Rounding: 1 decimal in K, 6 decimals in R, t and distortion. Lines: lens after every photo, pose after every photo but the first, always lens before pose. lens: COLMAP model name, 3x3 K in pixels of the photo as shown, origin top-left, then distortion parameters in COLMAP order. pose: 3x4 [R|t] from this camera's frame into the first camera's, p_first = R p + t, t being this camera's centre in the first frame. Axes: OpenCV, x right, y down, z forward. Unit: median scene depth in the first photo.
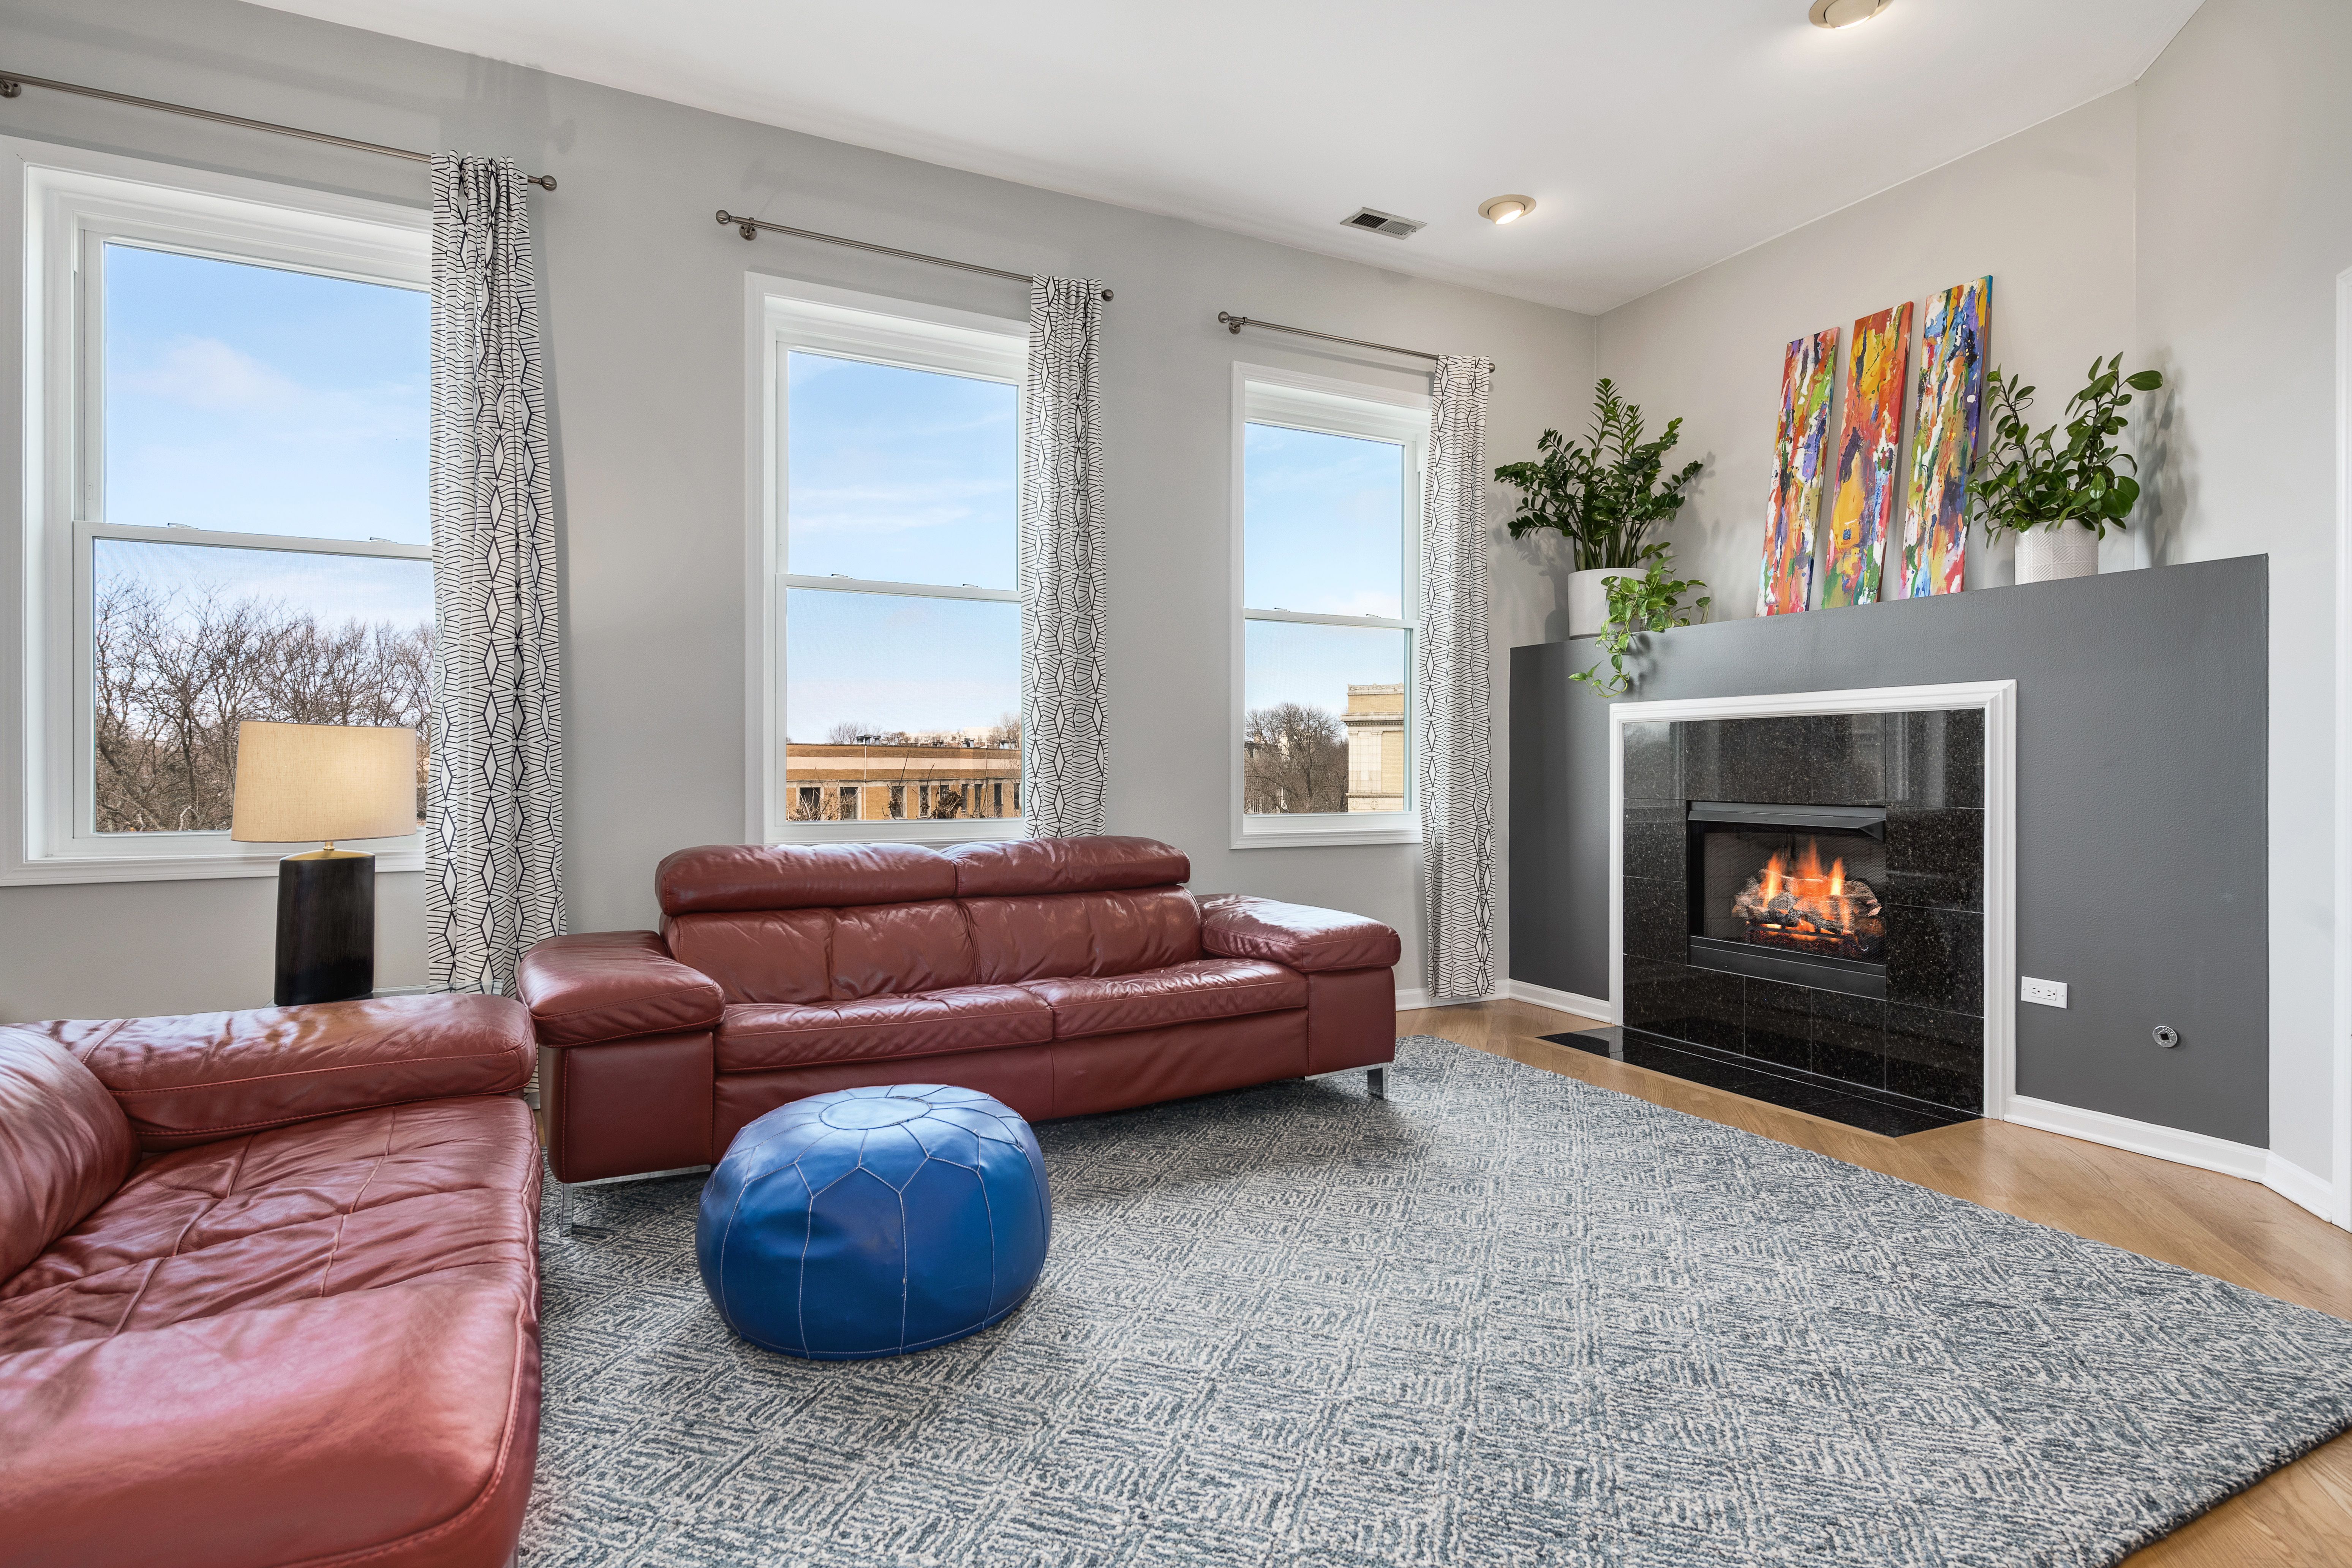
lens RADIAL K [[1203.7, 0, 1177.6], [0, 1203.7, 768.9], [0, 0, 1]] dist [0.000198, 0.002042]
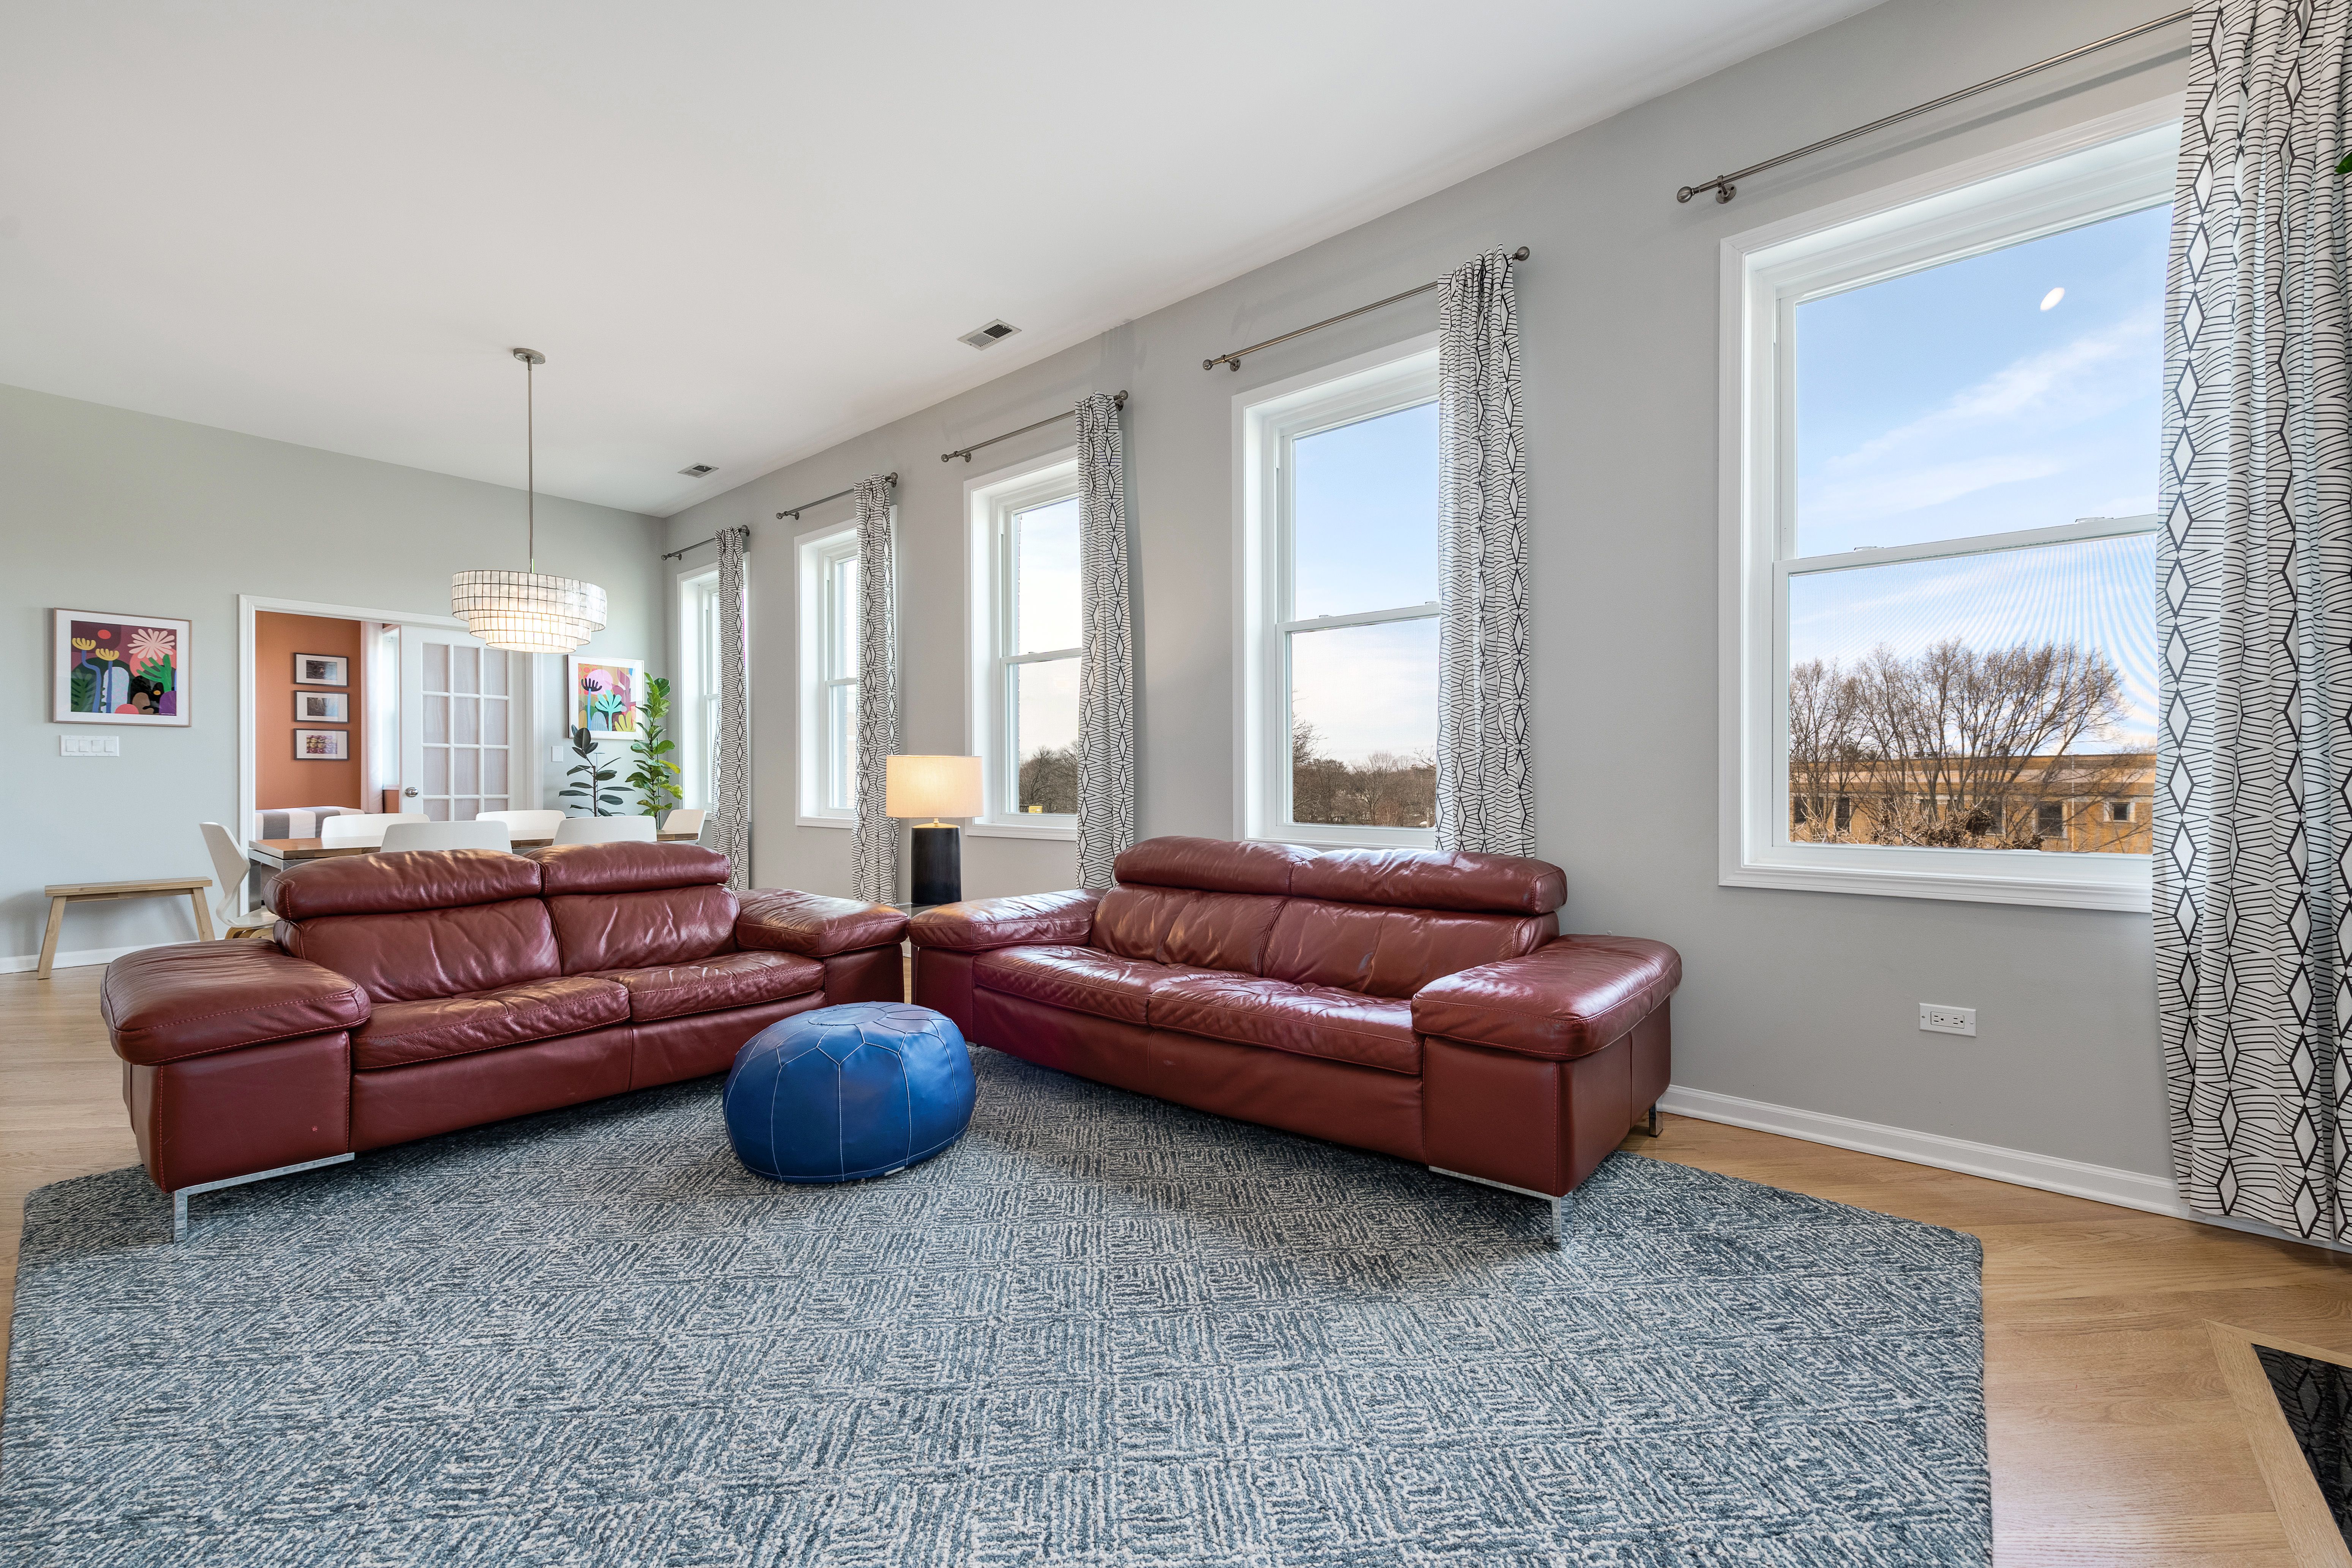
lens RADIAL K [[958.3, 0, 1176.5], [0, 958.3, 782.1], [0, 0, 1]] dist [-0.000267, -0.000074]
pose [[0.388274, 0.001184, -0.921543, 0.533264], [-0.001107, 0.999999, 0.000818, 0.001843], [0.921543, 0.000703, 0.388275, 0.510625]]
